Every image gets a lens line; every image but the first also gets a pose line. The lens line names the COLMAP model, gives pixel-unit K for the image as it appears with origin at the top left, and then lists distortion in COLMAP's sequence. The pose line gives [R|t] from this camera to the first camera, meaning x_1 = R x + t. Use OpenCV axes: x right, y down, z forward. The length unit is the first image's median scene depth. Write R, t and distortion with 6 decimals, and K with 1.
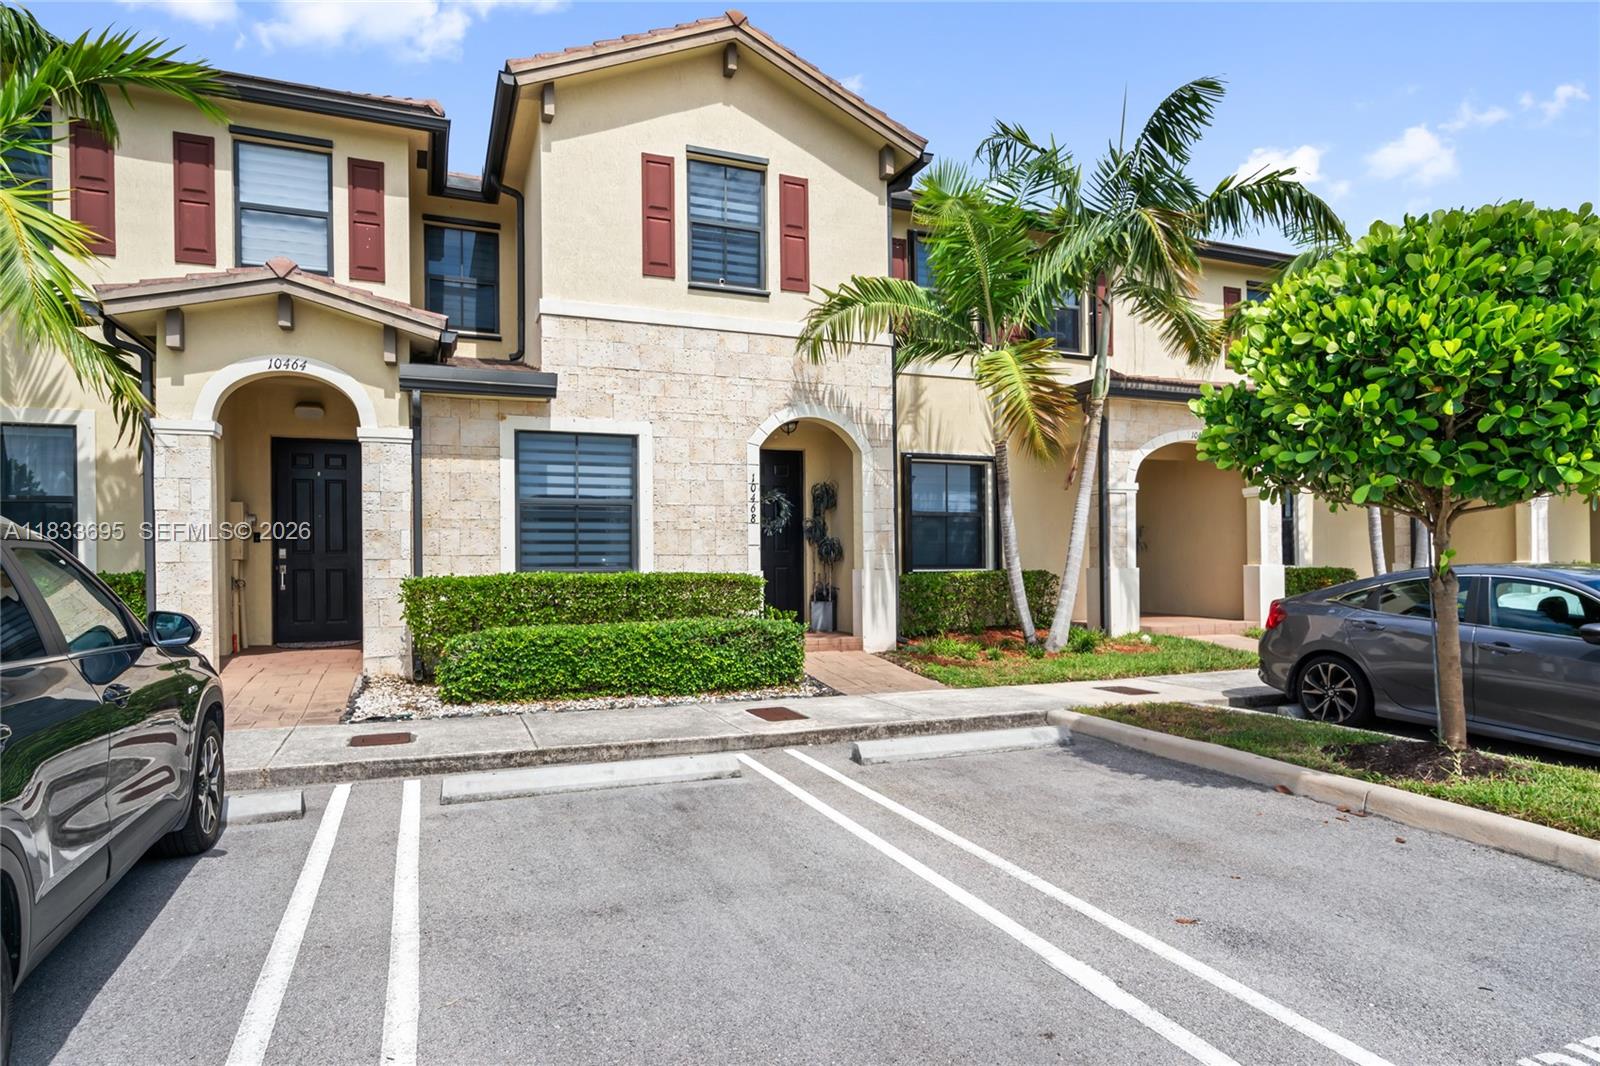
lens RADIAL K [[901.2, 0, 795.7], [0, 901.2, 536.8], [0, 0, 1]] dist [-0.001750, -0.000119]
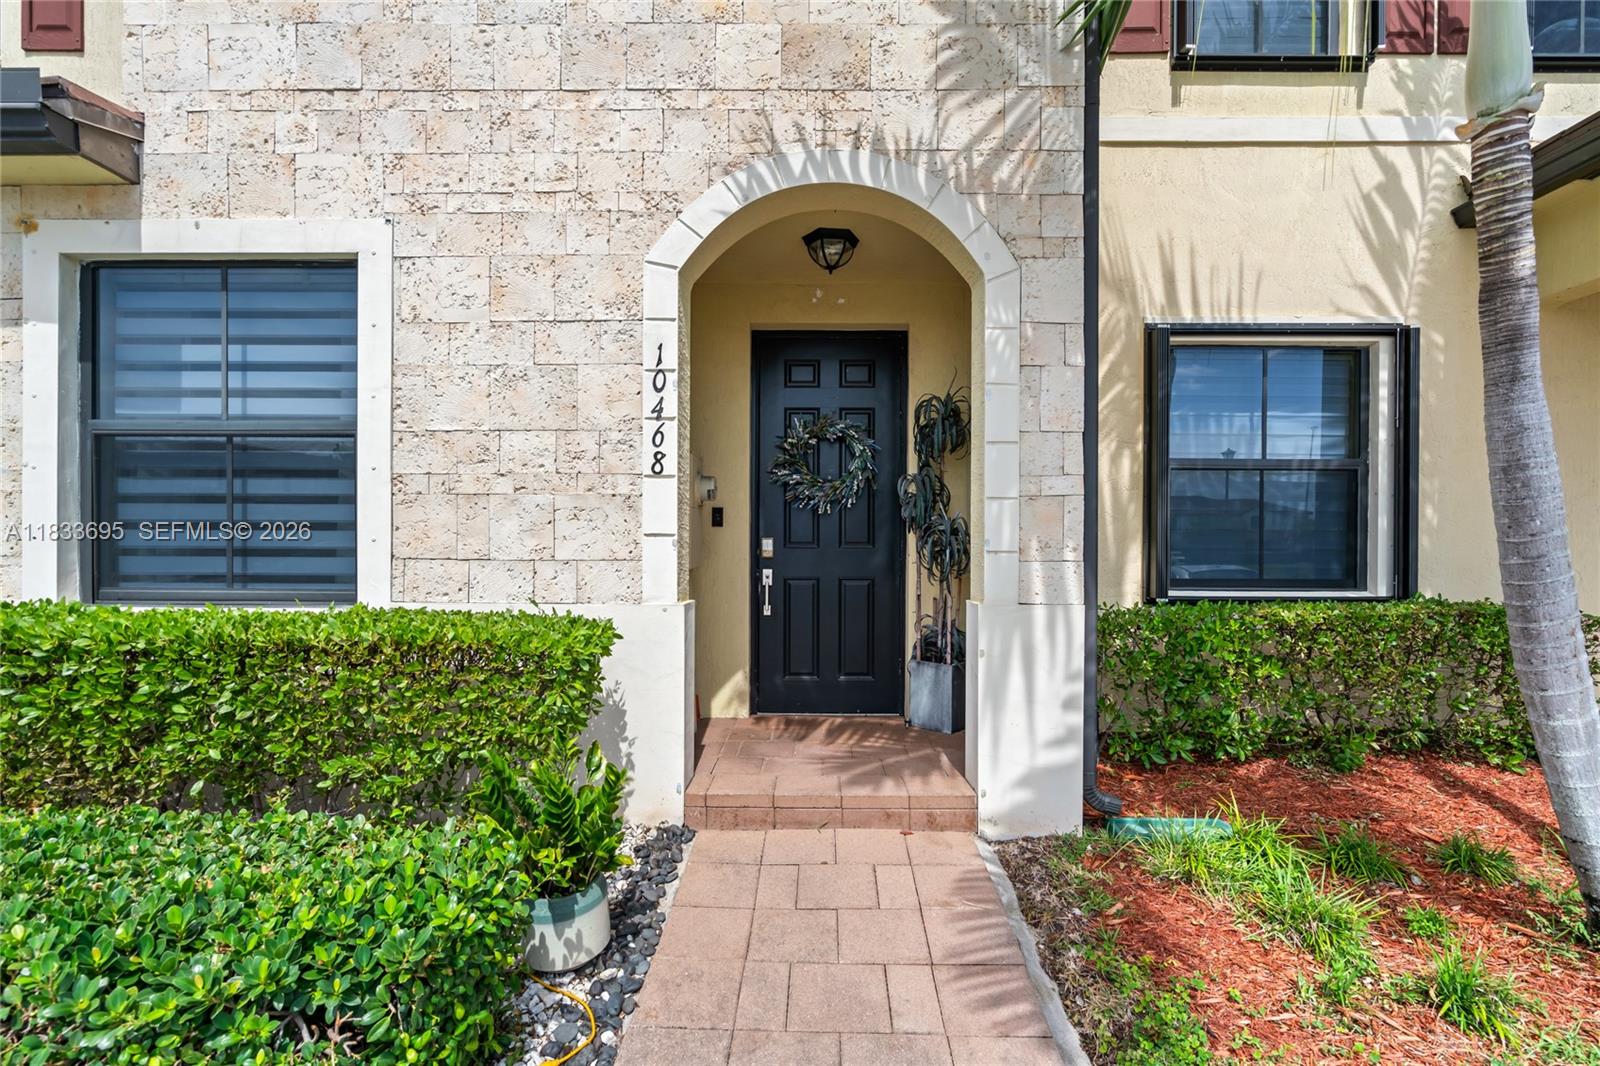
lens RADIAL K [[765.9, 0, 812.4], [0, 765.9, 550.3], [0, 0, 1]] dist [0.002756, -0.000524]
pose [[0.927689, 0.009944, -0.373221, 0.133889], [0.000732, 0.999595, 0.028453, 0.006929], [0.373353, -0.026668, 0.927306, 0.742710]]
